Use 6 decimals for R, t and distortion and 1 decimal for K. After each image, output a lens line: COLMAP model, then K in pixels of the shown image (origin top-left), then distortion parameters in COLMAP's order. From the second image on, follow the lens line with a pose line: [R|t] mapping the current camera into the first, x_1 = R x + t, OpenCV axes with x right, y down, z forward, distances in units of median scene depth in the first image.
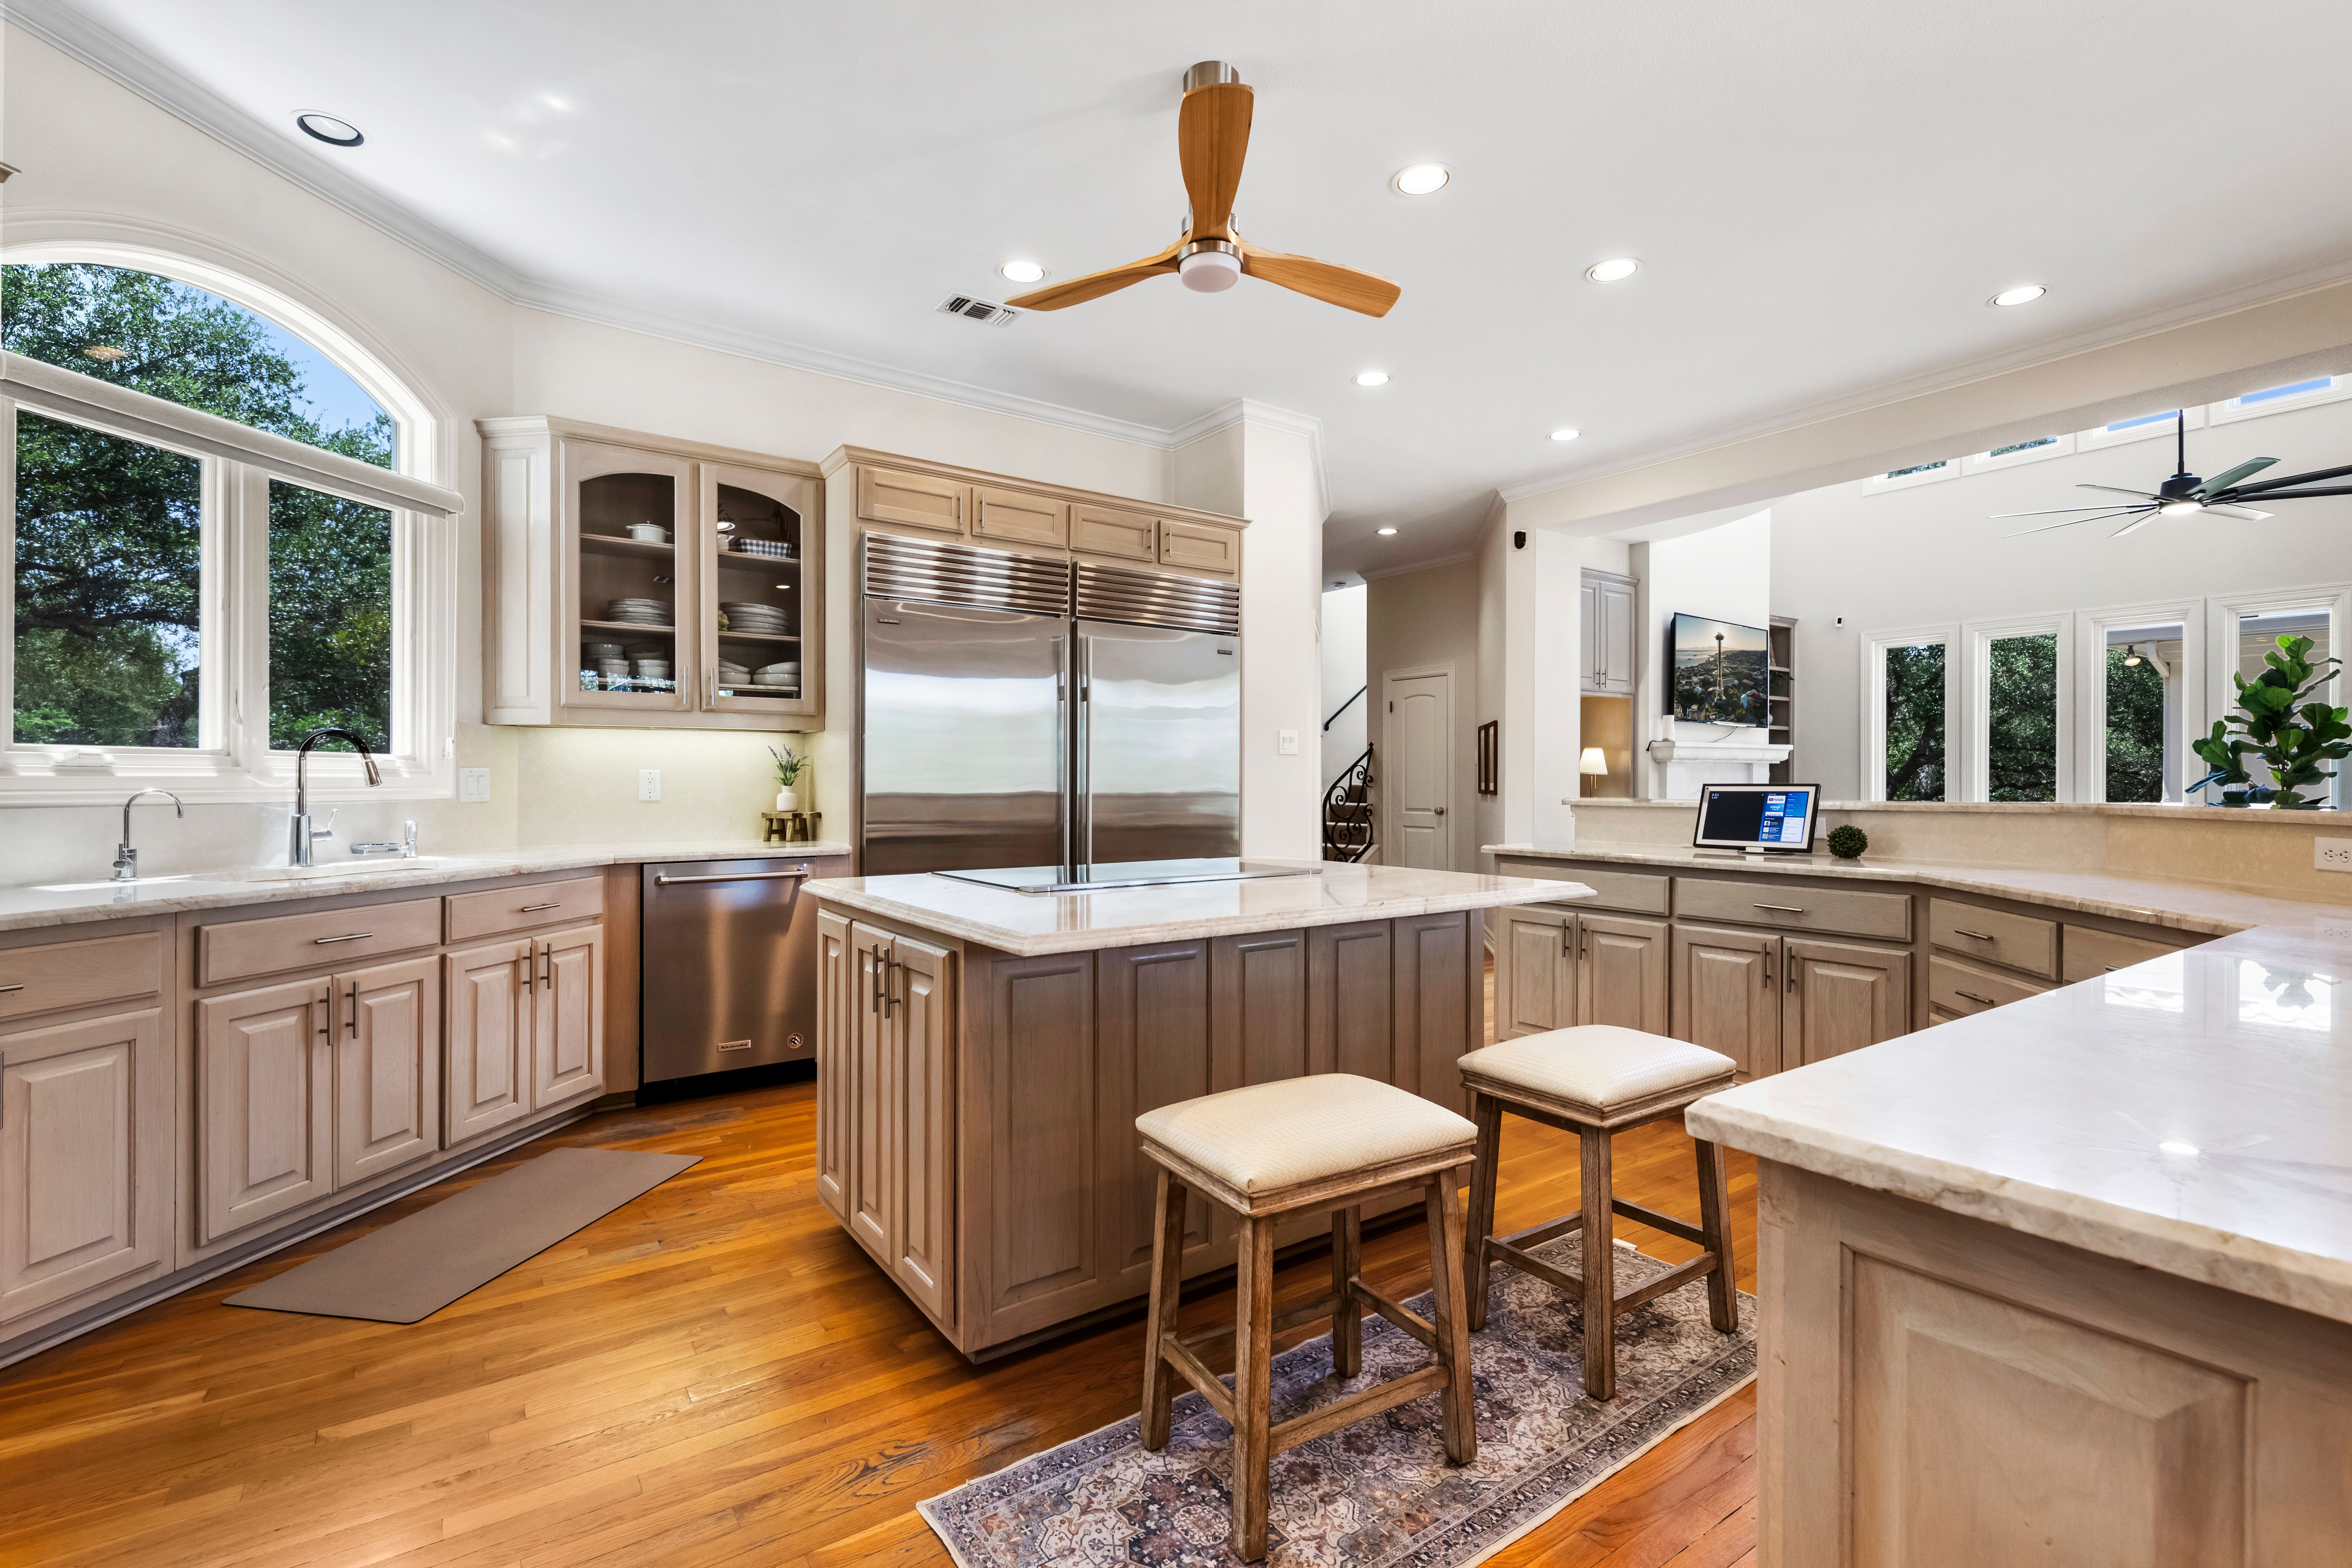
lens RADIAL K [[1033.0, 0, 1151.3], [0, 1033.0, 784.7], [0, 0, 1]] dist [0.004995, -0.001215]
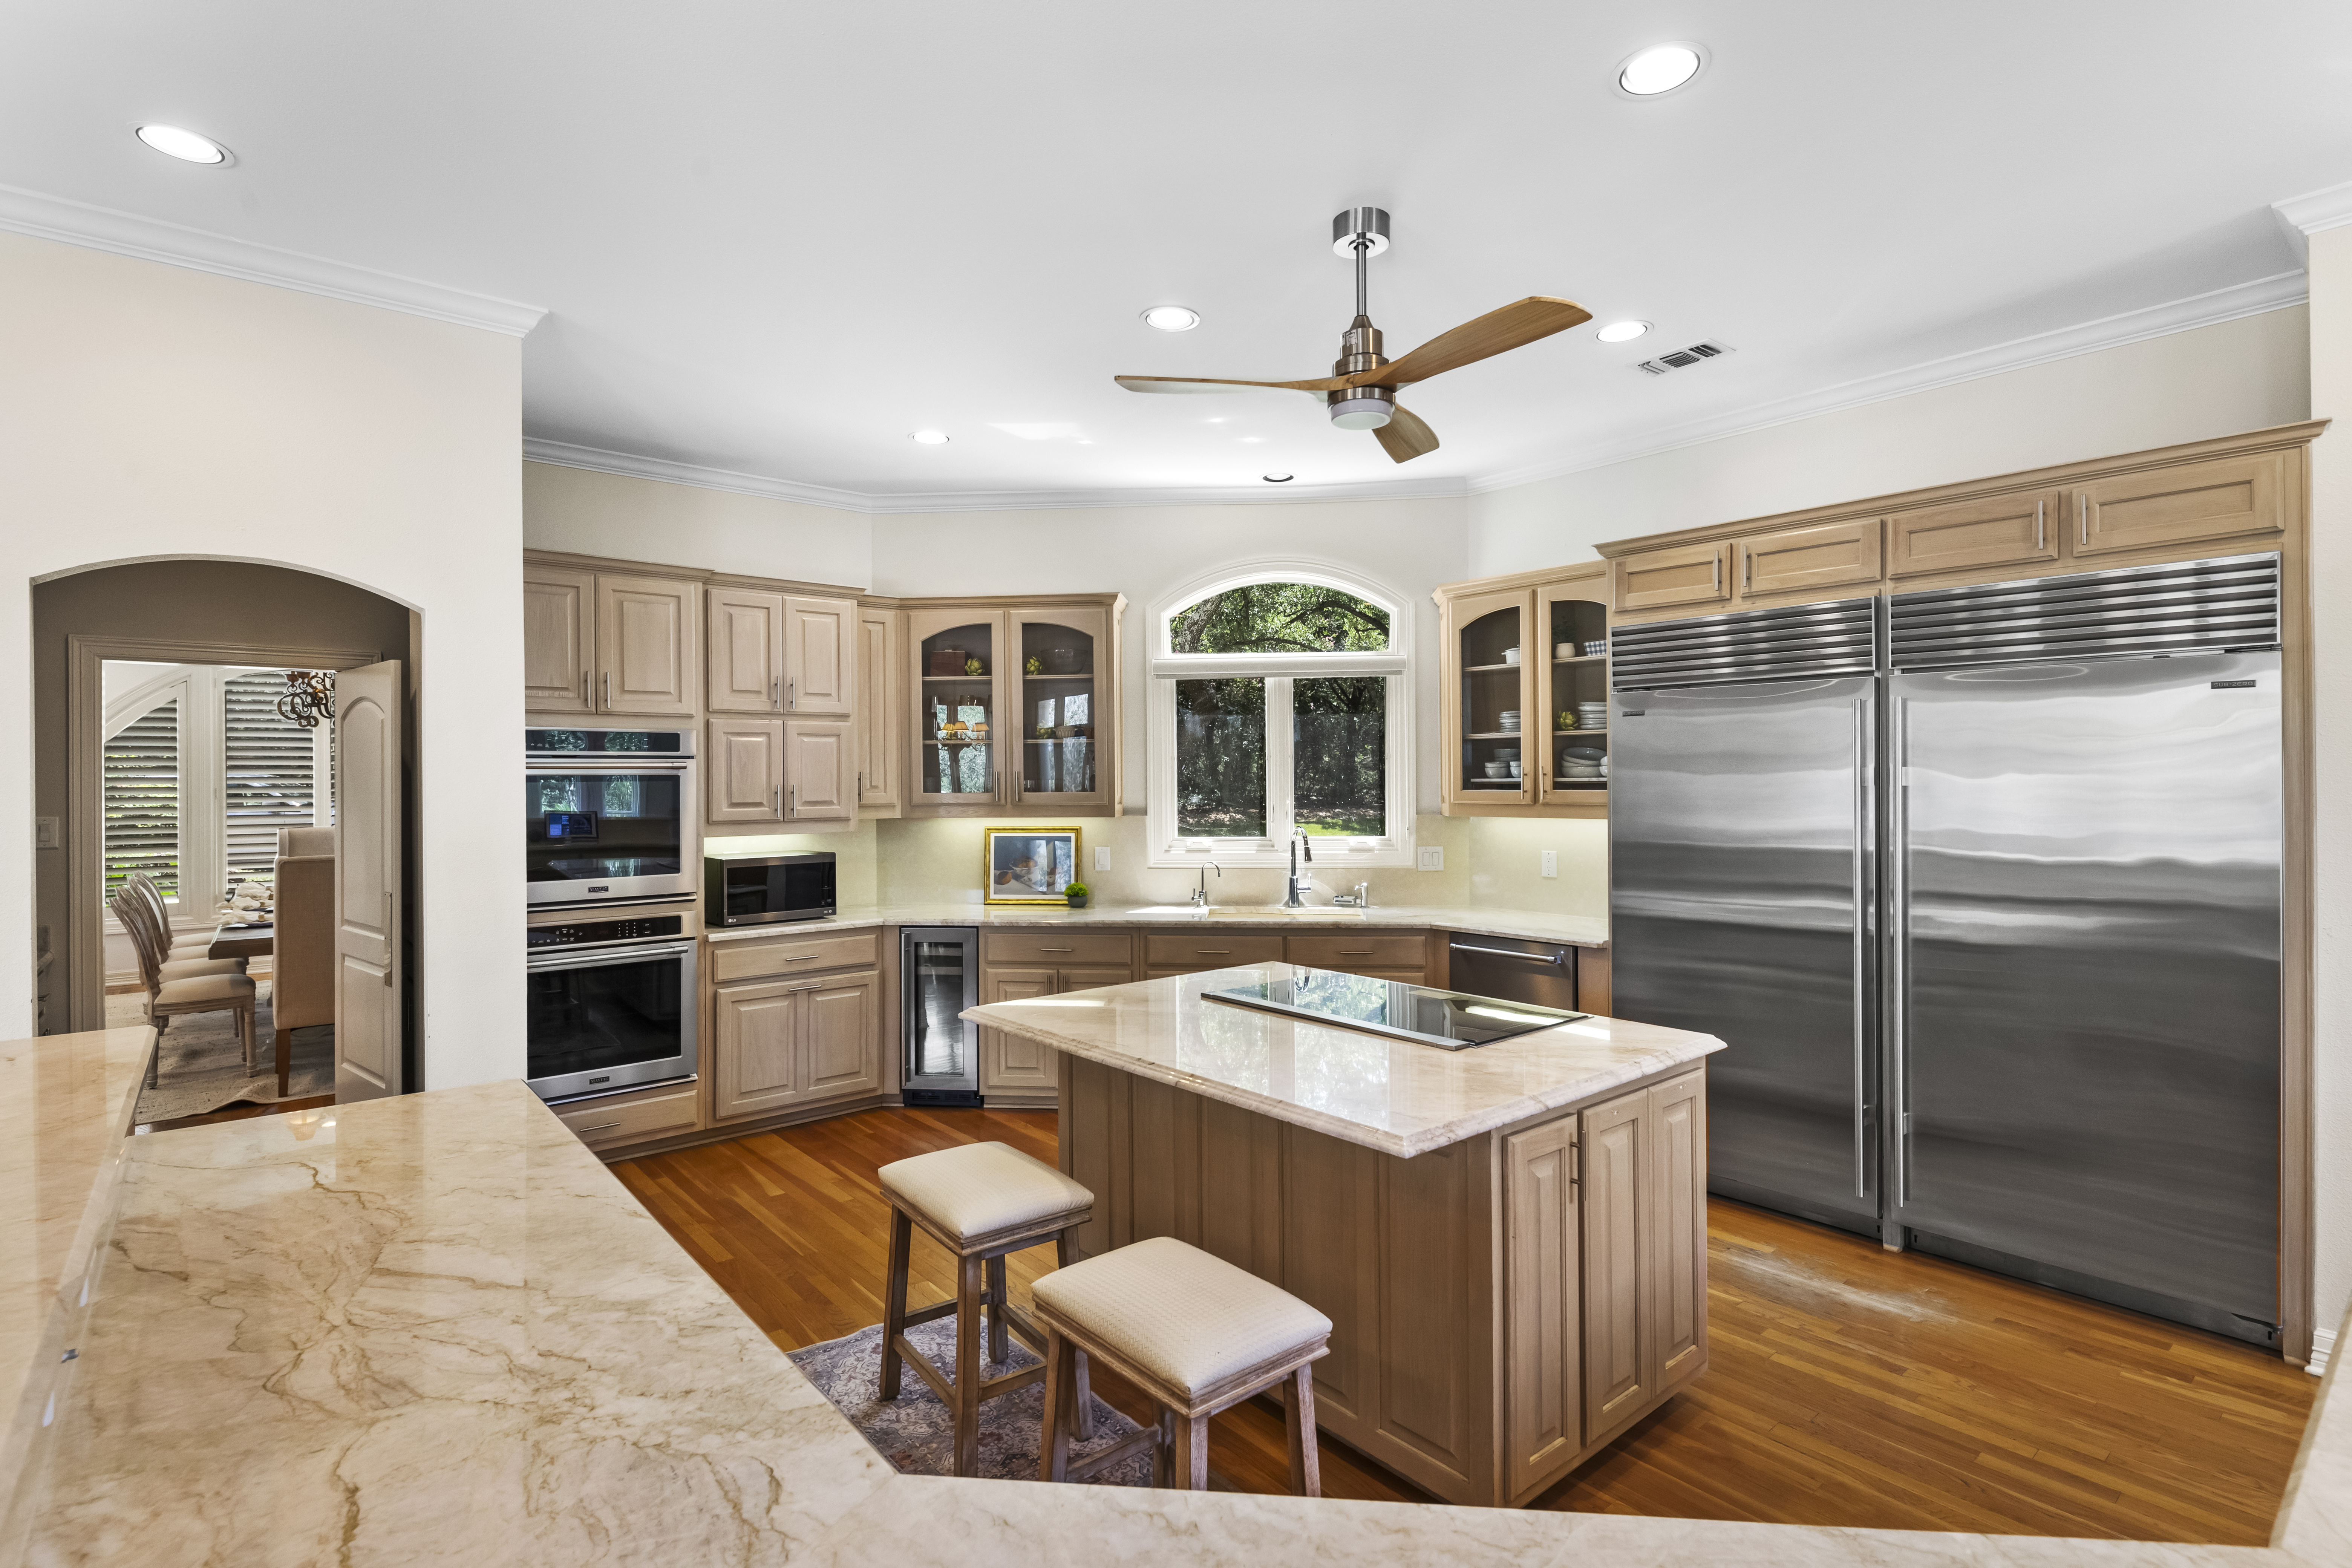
lens RADIAL K [[1150.5, 0, 1186.0], [0, 1150.5, 769.7], [0, 0, 1]] dist [0.004904, -0.003823]
pose [[0.087751, -0.007207, -0.996116, 0.898330], [0.002553, 0.999972, -0.007010, -0.114062], [0.996139, -0.001927, 0.087767, 0.559362]]
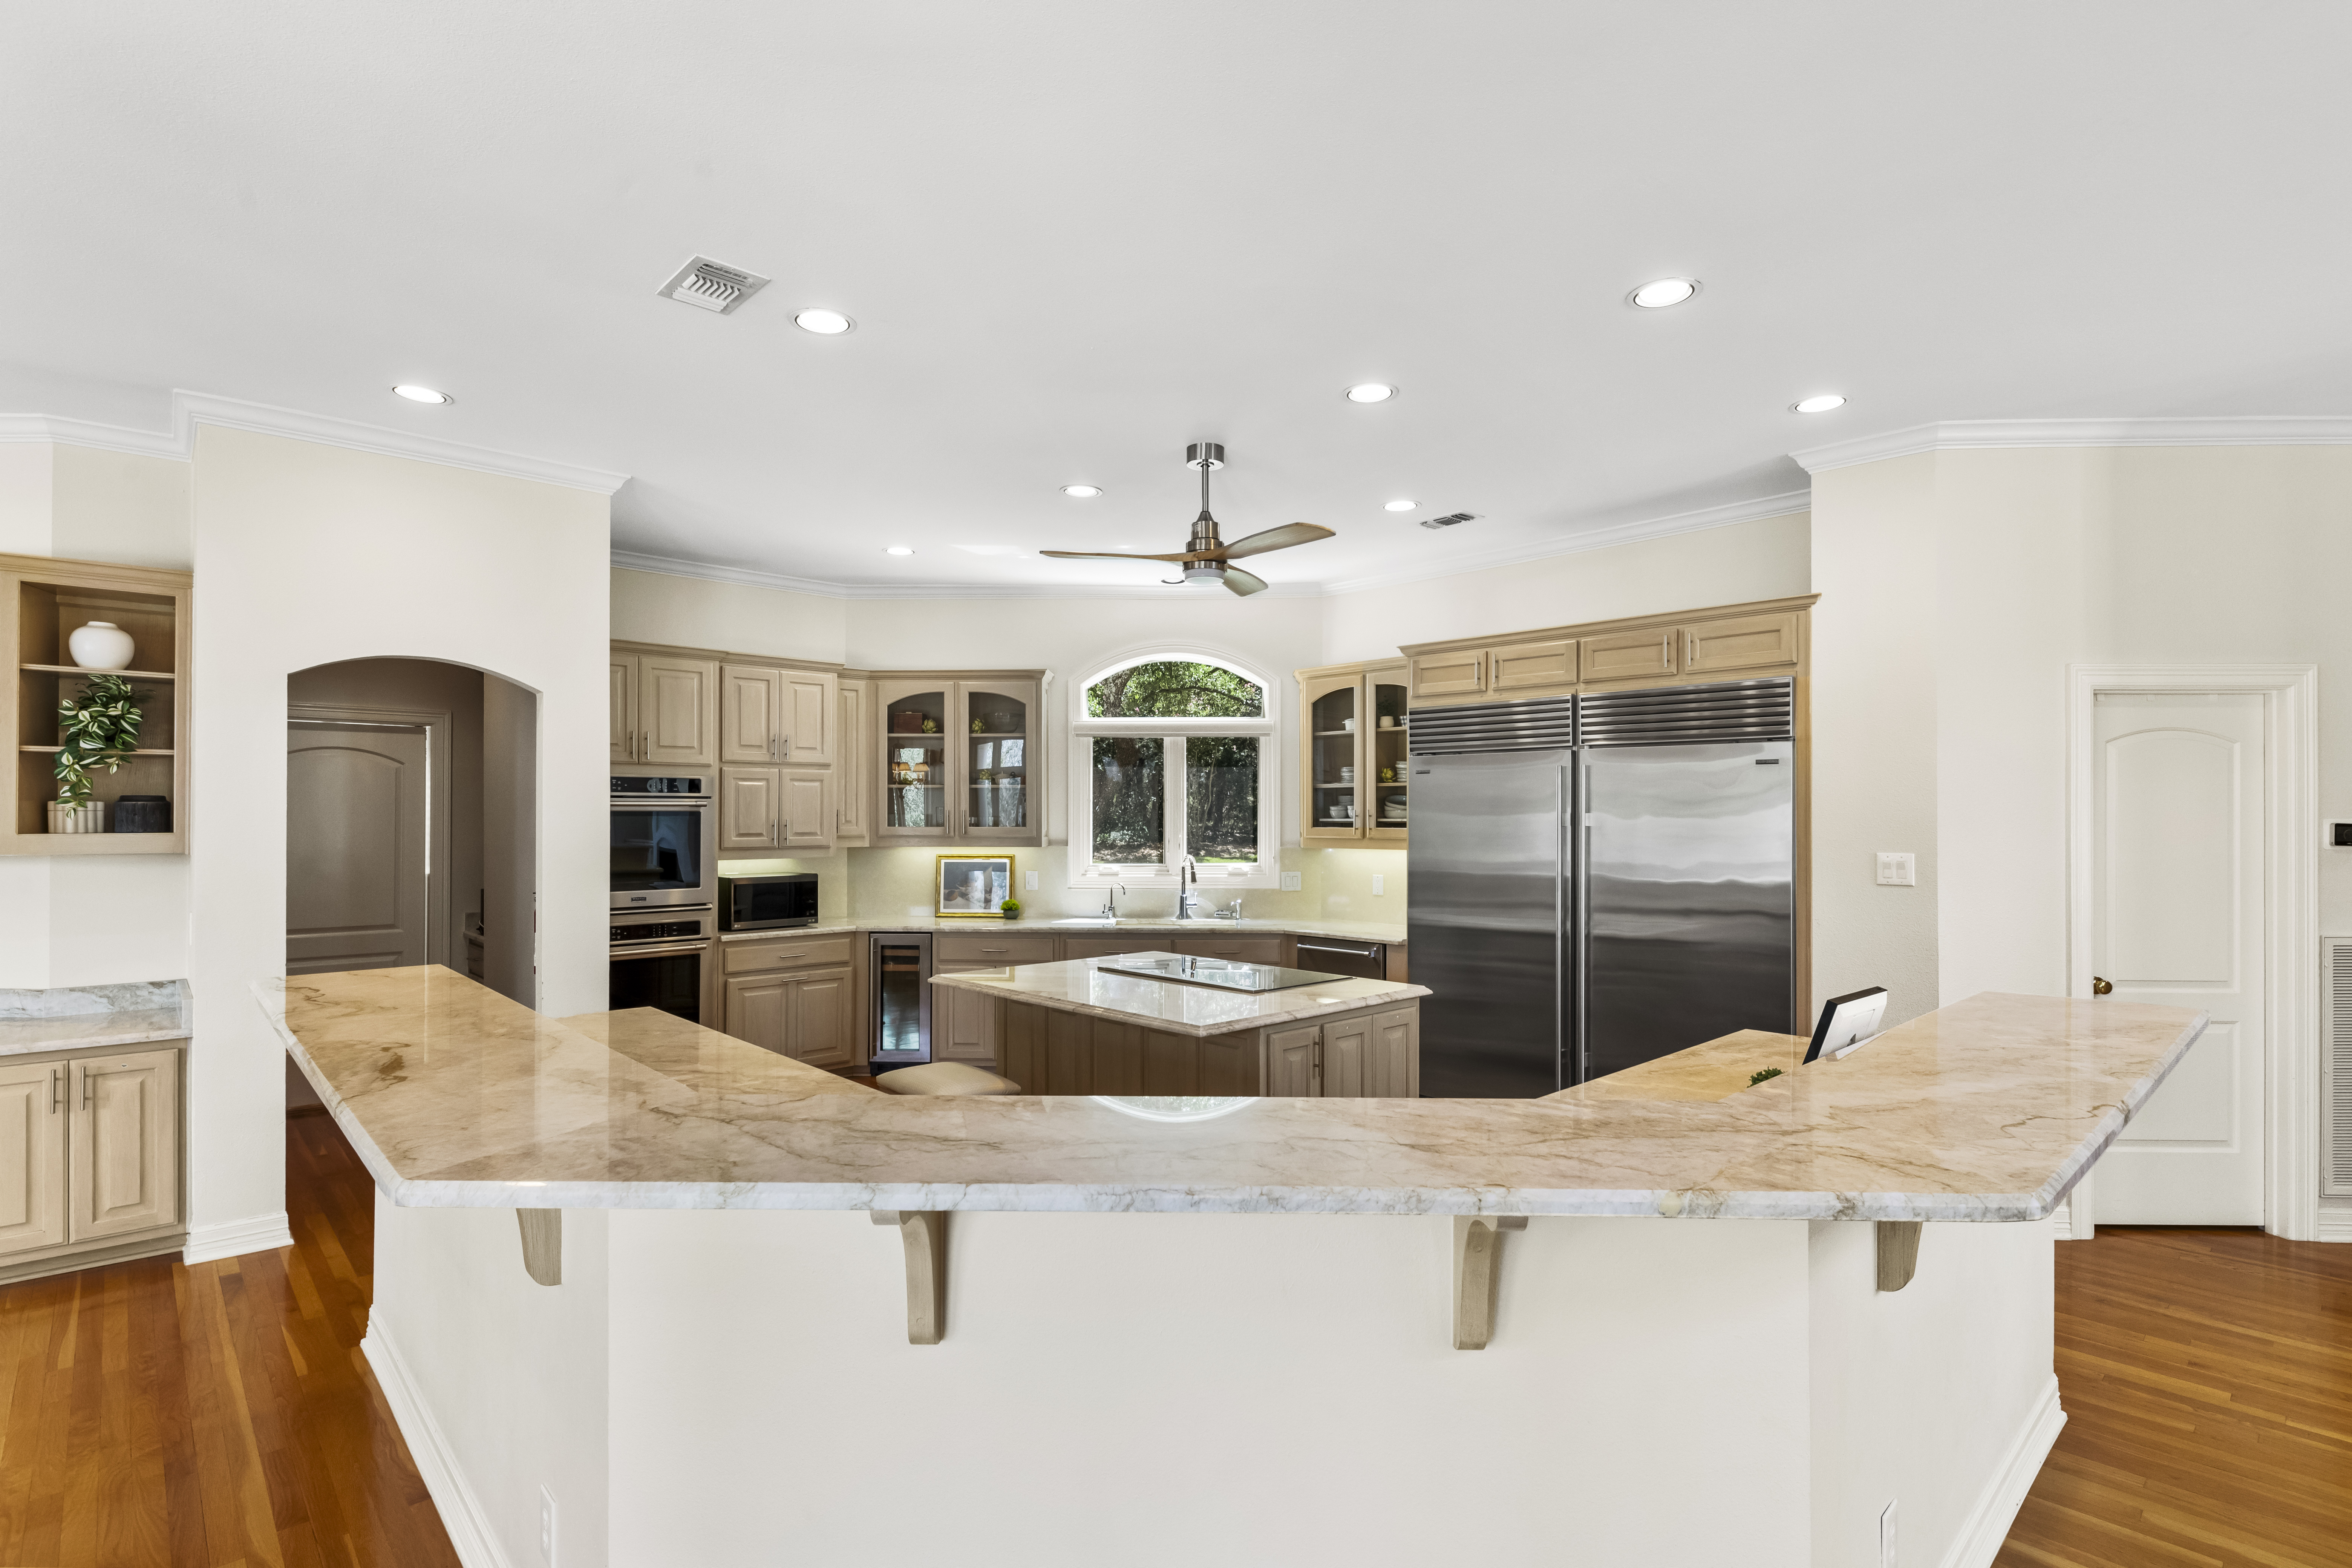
lens RADIAL K [[1150.5, 0, 1185.1], [0, 1150.5, 798.7], [0, 0, 1]] dist [0.004904, -0.003823]
pose [[0.143829, -0.013413, -0.989512, 1.328345], [-0.005072, 0.999885, -0.014291, -0.116528], [0.989589, 0.007074, 0.143745, 0.559256]]
